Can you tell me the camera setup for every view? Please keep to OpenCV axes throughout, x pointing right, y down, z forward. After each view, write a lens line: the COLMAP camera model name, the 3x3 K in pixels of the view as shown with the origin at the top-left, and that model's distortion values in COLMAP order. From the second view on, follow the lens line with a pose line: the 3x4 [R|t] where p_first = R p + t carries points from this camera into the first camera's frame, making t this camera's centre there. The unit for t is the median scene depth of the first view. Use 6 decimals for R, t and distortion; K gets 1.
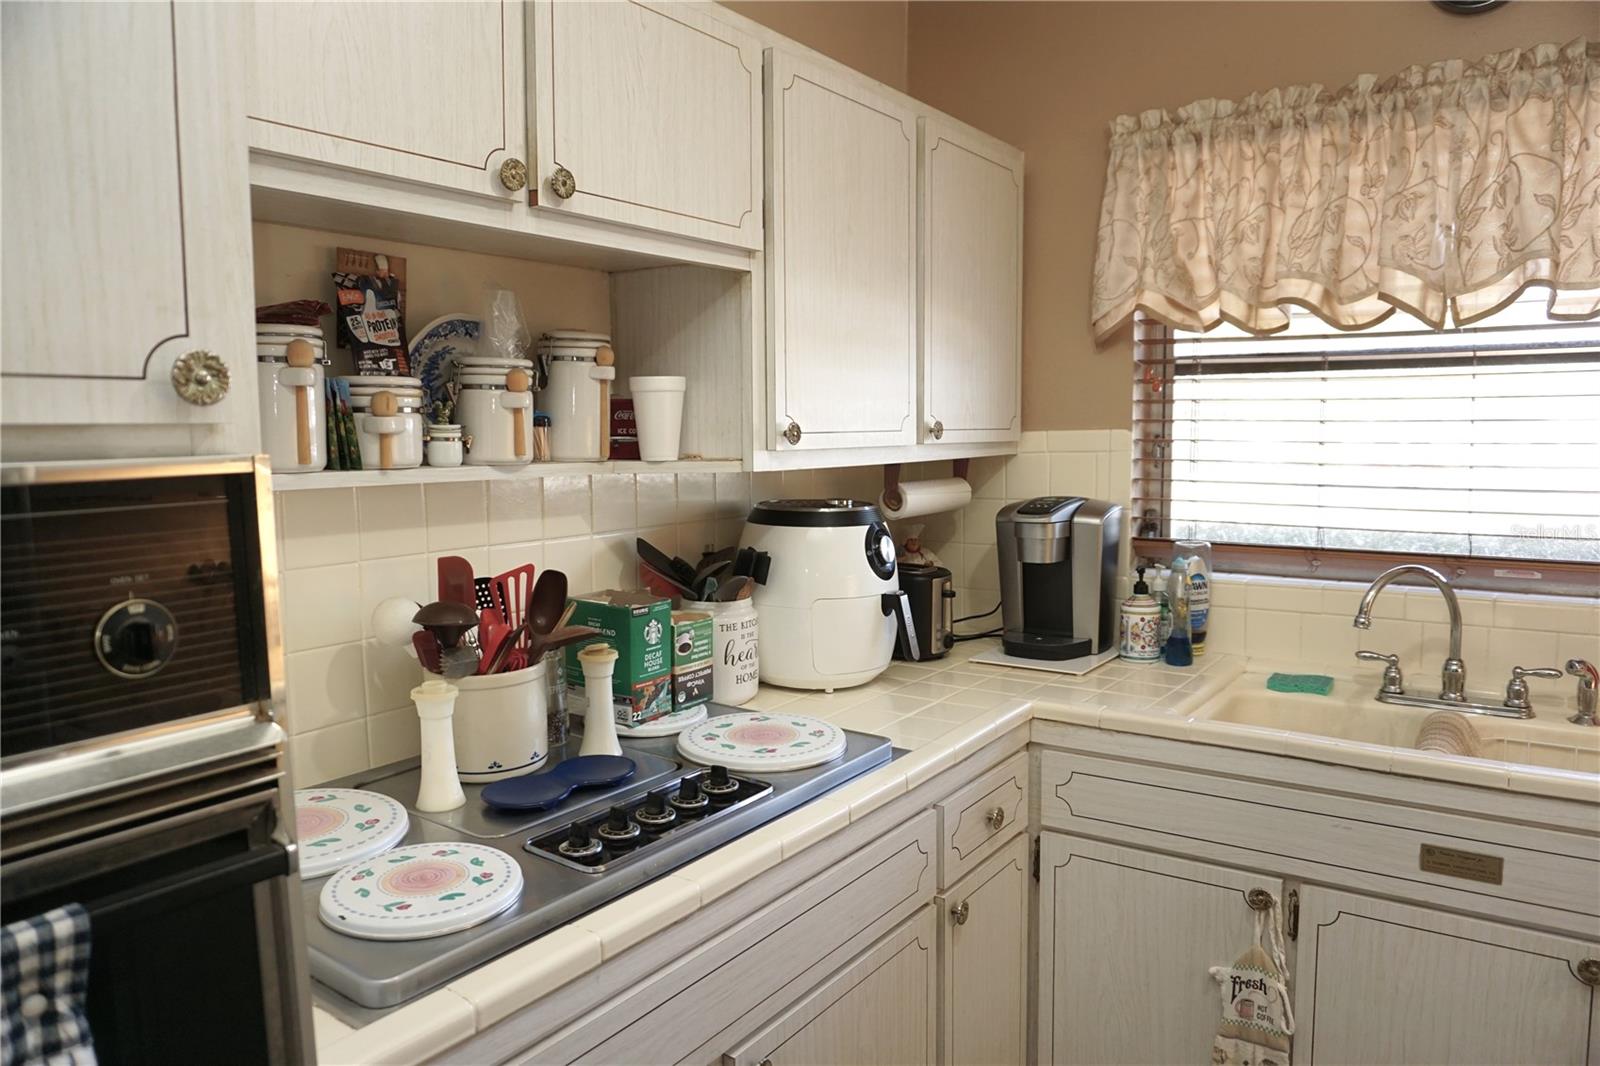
lens RADIAL K [[1068.1, 0, 809.6], [0, 1068.1, 540.2], [0, 0, 1]] dist [-0.042392, 0.012333]
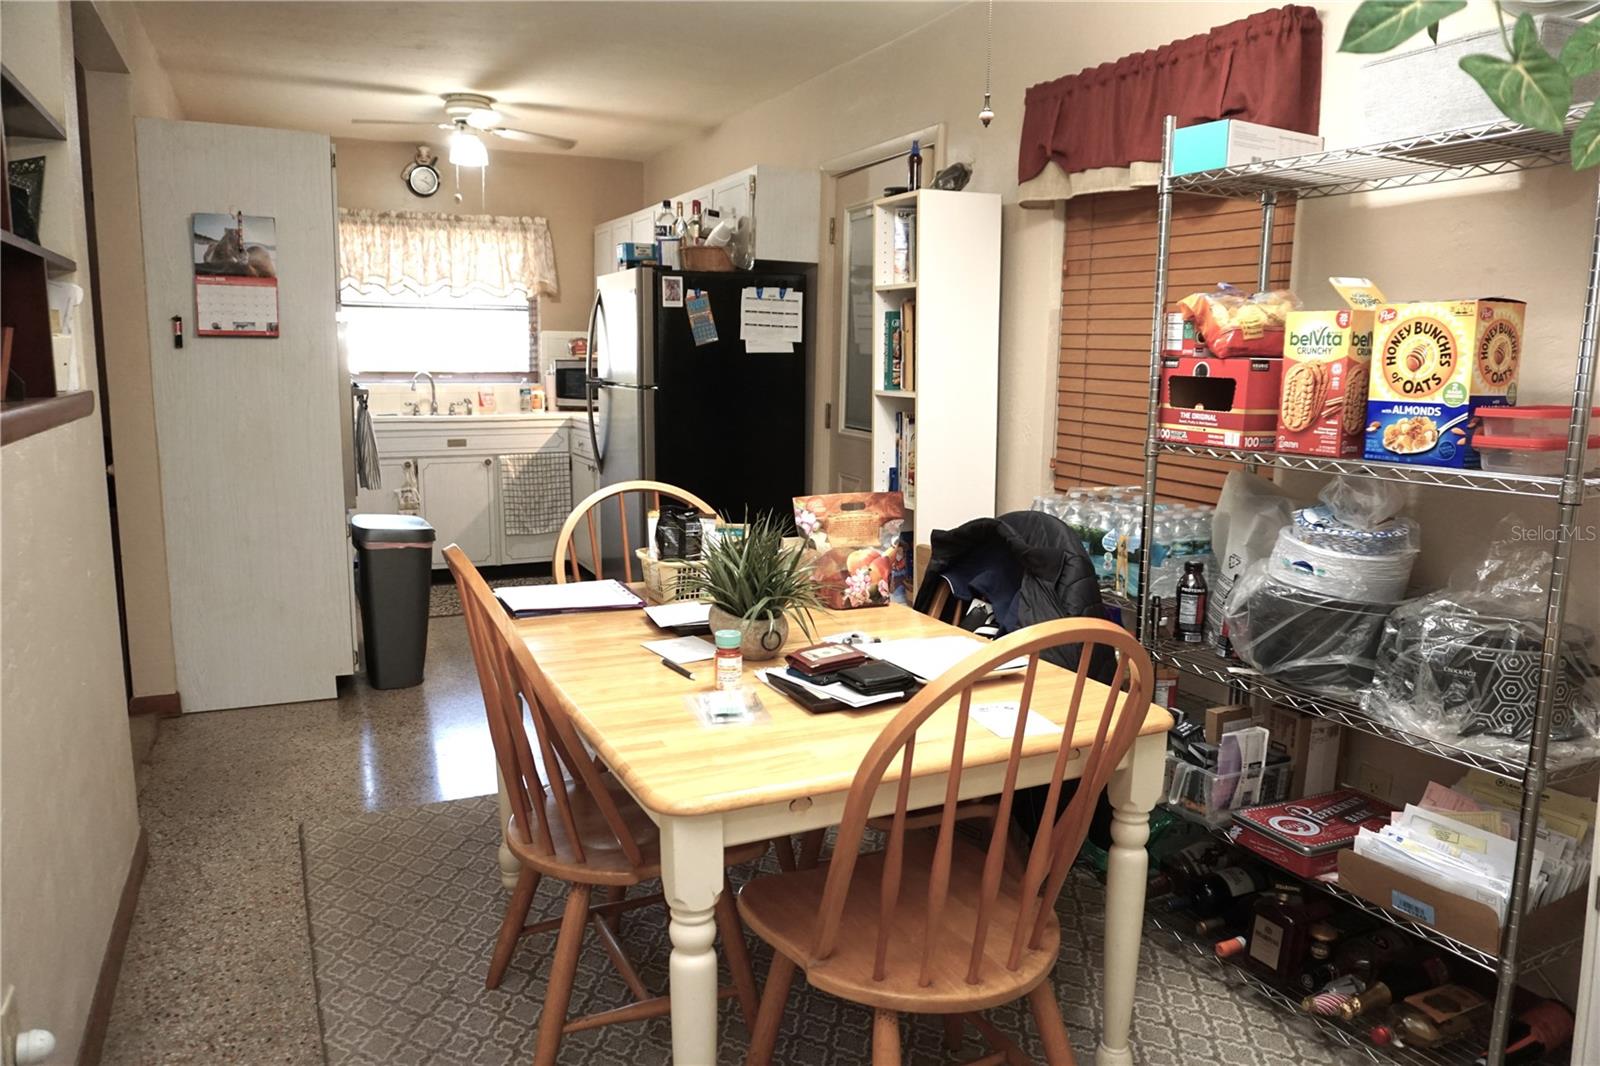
lens RADIAL K [[1130.8, 0, 800.9], [0, 1130.8, 531.5], [0, 0, 1]] dist [-0.041118, 0.014062]
pose [[0.492700, -0.116755, 0.862331, -1.904425], [0.065251, 0.993125, 0.097182, 0.253446], [-0.867749, 0.008387, 0.496932, -1.727118]]
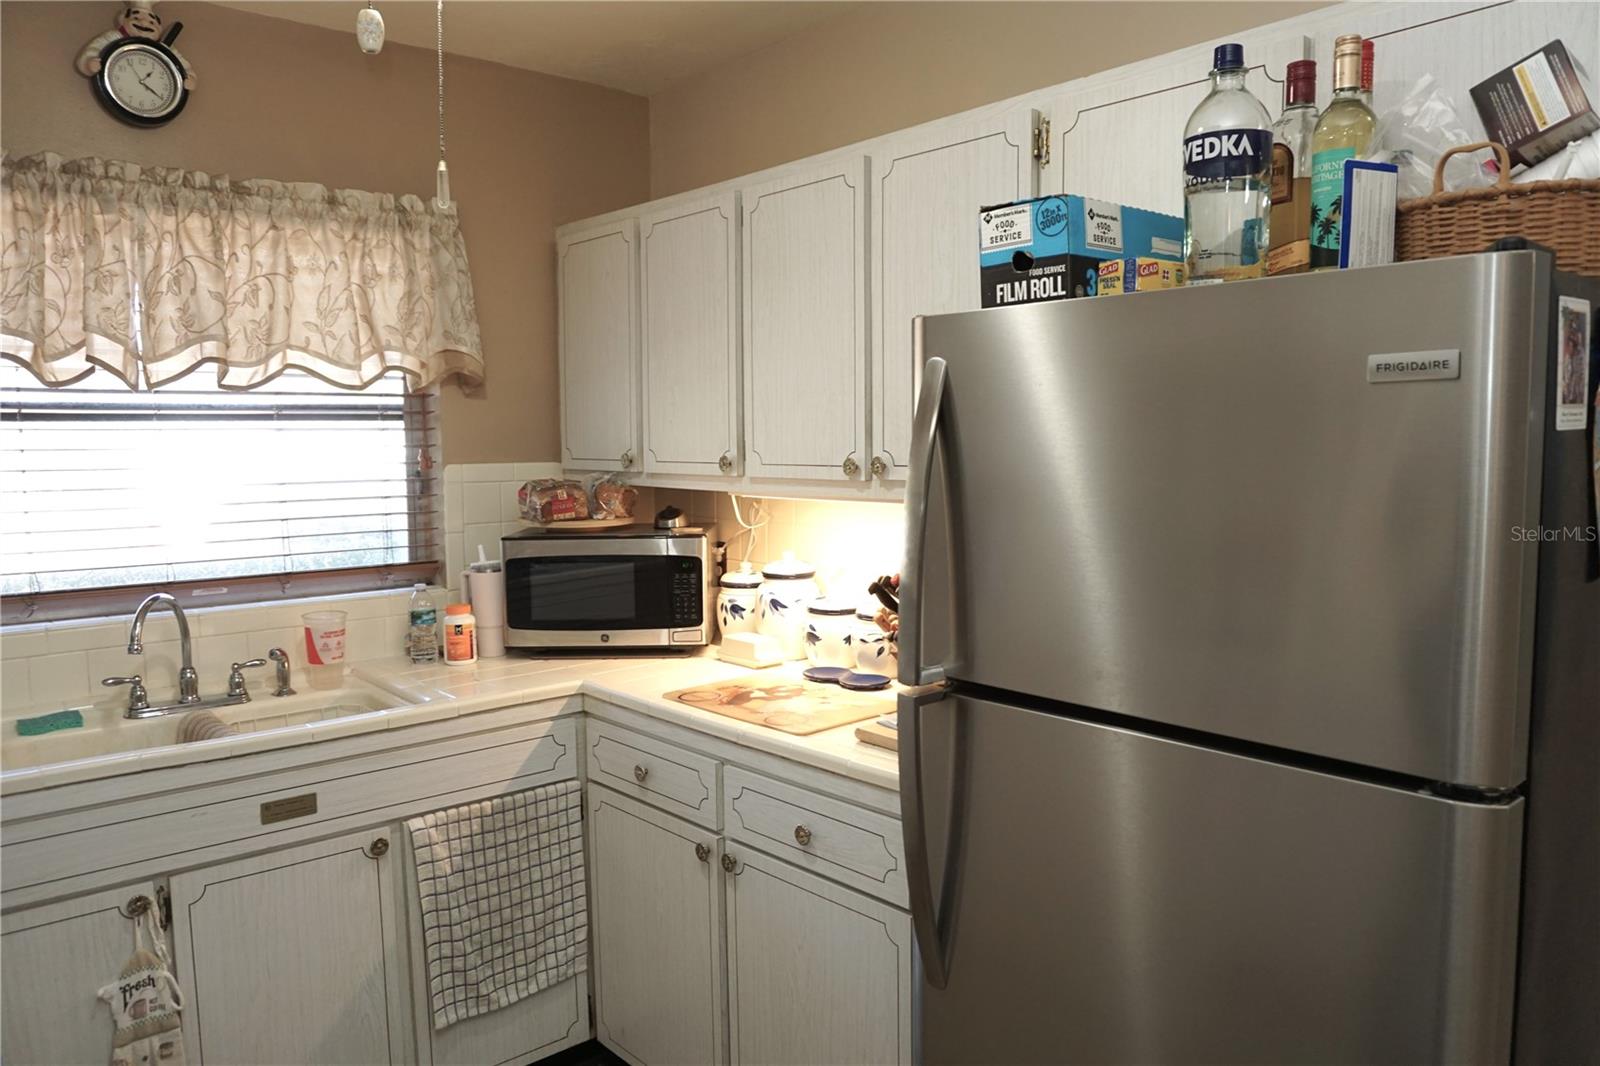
lens RADIAL K [[1130.8, 0, 804.5], [0, 1130.8, 537.8], [0, 0, 1]] dist [-0.041118, 0.014062]
pose [[0.223010, -0.076383, 0.971819, -0.471014], [0.102297, 0.993255, 0.054592, -0.032711], [-0.969434, 0.087240, 0.229319, 0.016631]]
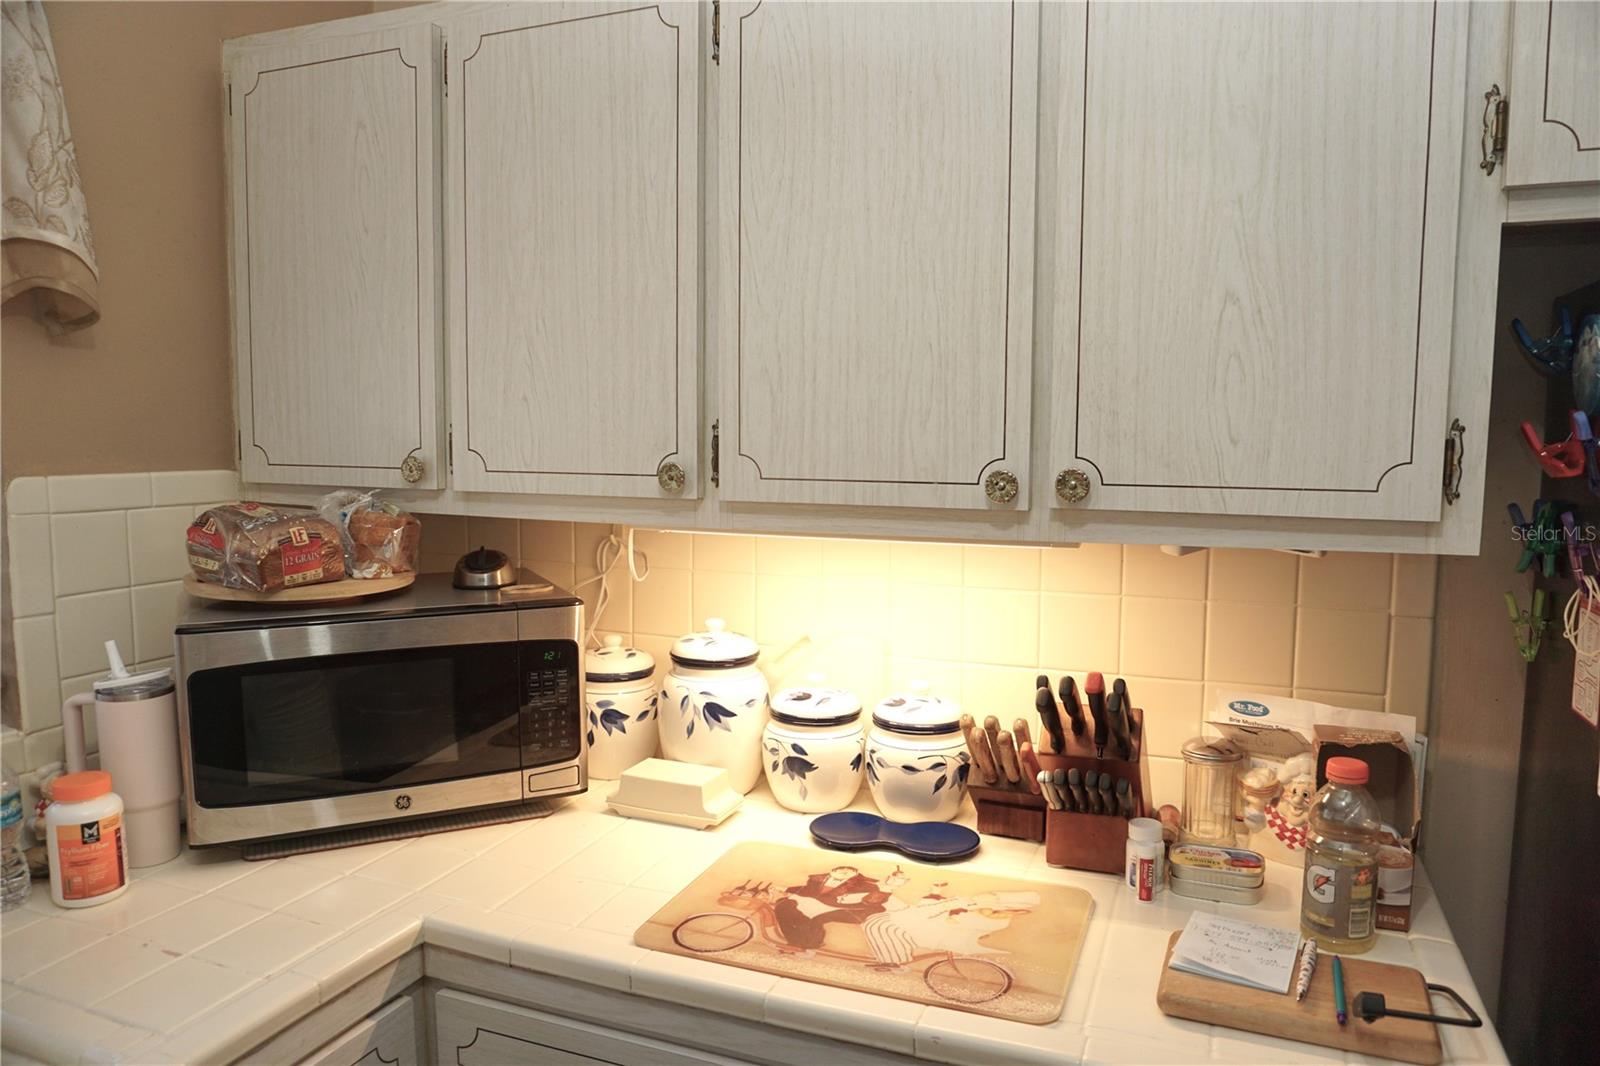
lens RADIAL K [[1066.4, 0, 800.9], [0, 1066.4, 544.7], [0, 0, 1]] dist [-0.042518, 0.002687]
pose [[-0.240077, -0.091233, 0.966457, 0.138279], [0.093856, 0.988728, 0.116650, -0.087548], [-0.966206, 0.118713, -0.228808, 0.503732]]
